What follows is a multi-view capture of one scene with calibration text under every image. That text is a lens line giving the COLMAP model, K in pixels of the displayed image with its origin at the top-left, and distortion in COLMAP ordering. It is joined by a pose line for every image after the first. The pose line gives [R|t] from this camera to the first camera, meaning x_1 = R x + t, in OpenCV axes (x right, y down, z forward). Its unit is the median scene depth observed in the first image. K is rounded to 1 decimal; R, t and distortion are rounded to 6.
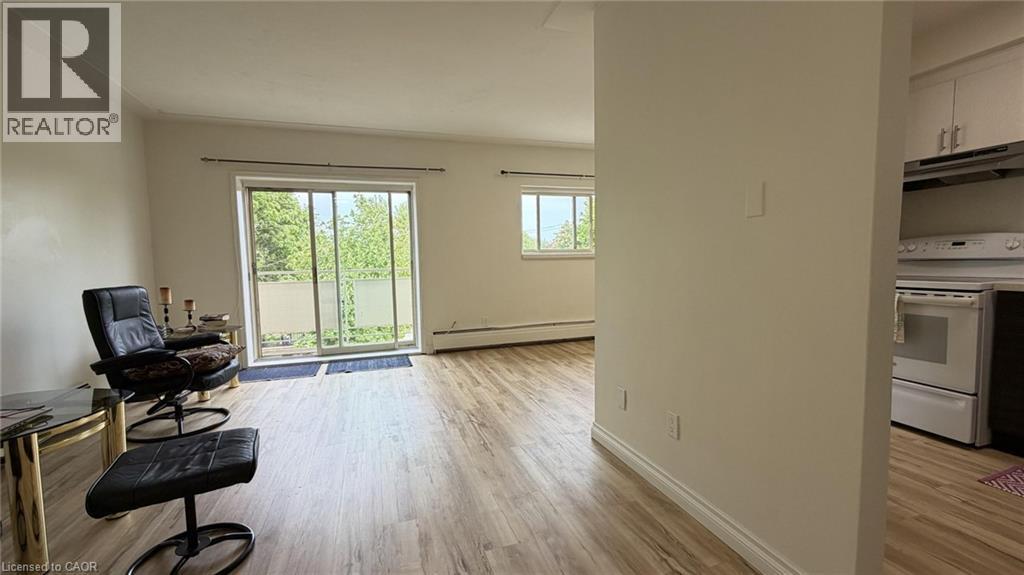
lens RADIAL K [[418.8, 0, 517.2], [0, 418.8, 290.0], [0, 0, 1]] dist [-0.003473, -0.000536]
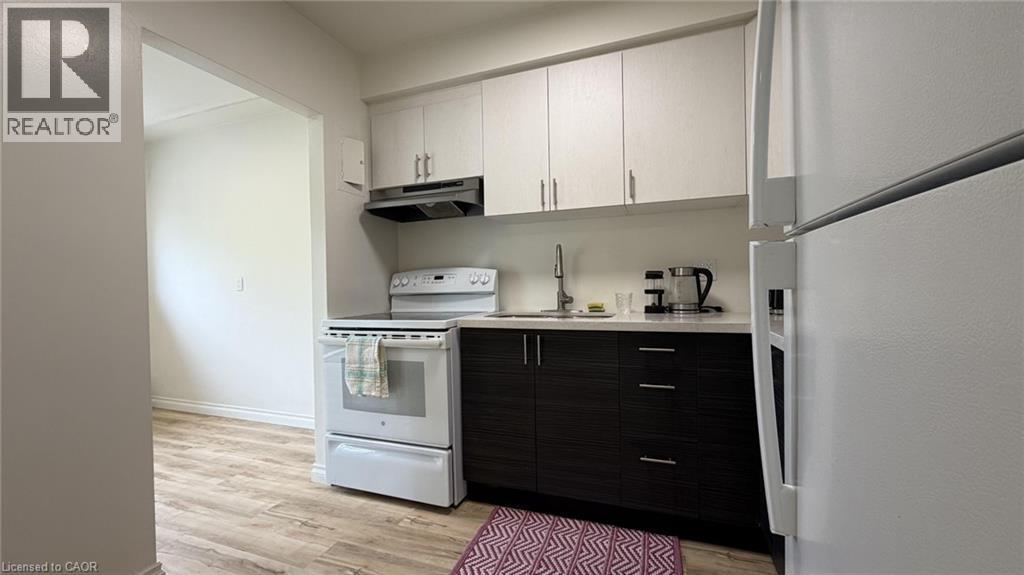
lens RADIAL K [[418.8, 0, 517.2], [0, 418.8, 290.0], [0, 0, 1]] dist [-0.003473, -0.000536]
pose [[0.610717, -0.000062, 0.791849, 0.458012], [0.065816, 0.996544, -0.050683, -0.024343], [-0.789109, 0.083069, 0.608610, 0.304424]]
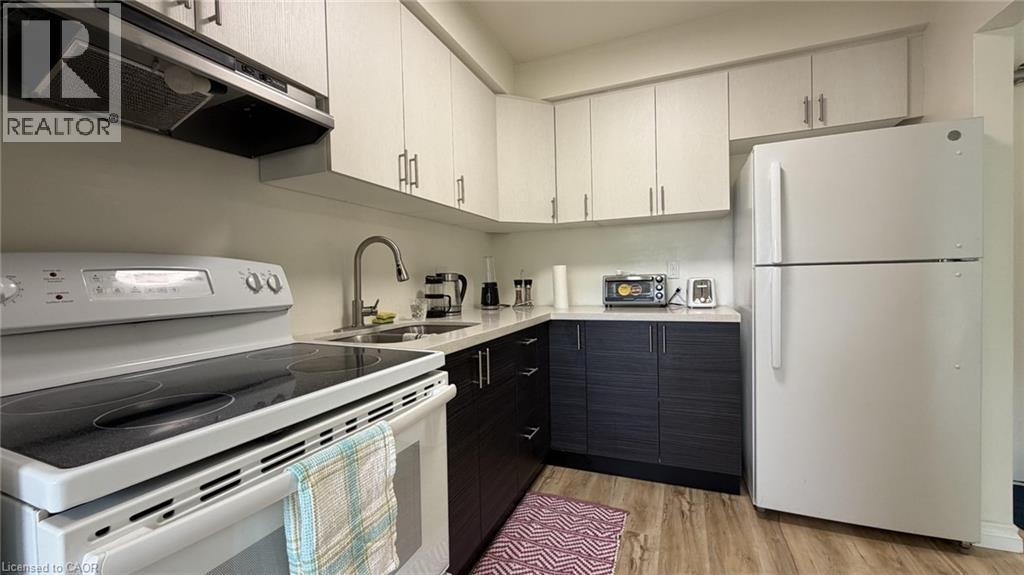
lens RADIAL K [[401.3, 0, 512.0], [0, 401.3, 287.5], [0, 0, 1]] dist [-0.000232, -0.000083]
pose [[-0.762746, 0.028338, 0.646077, 0.670544], [0.089742, 0.994012, 0.062349, -0.111865], [-0.640441, 0.105536, -0.760722, 1.246507]]
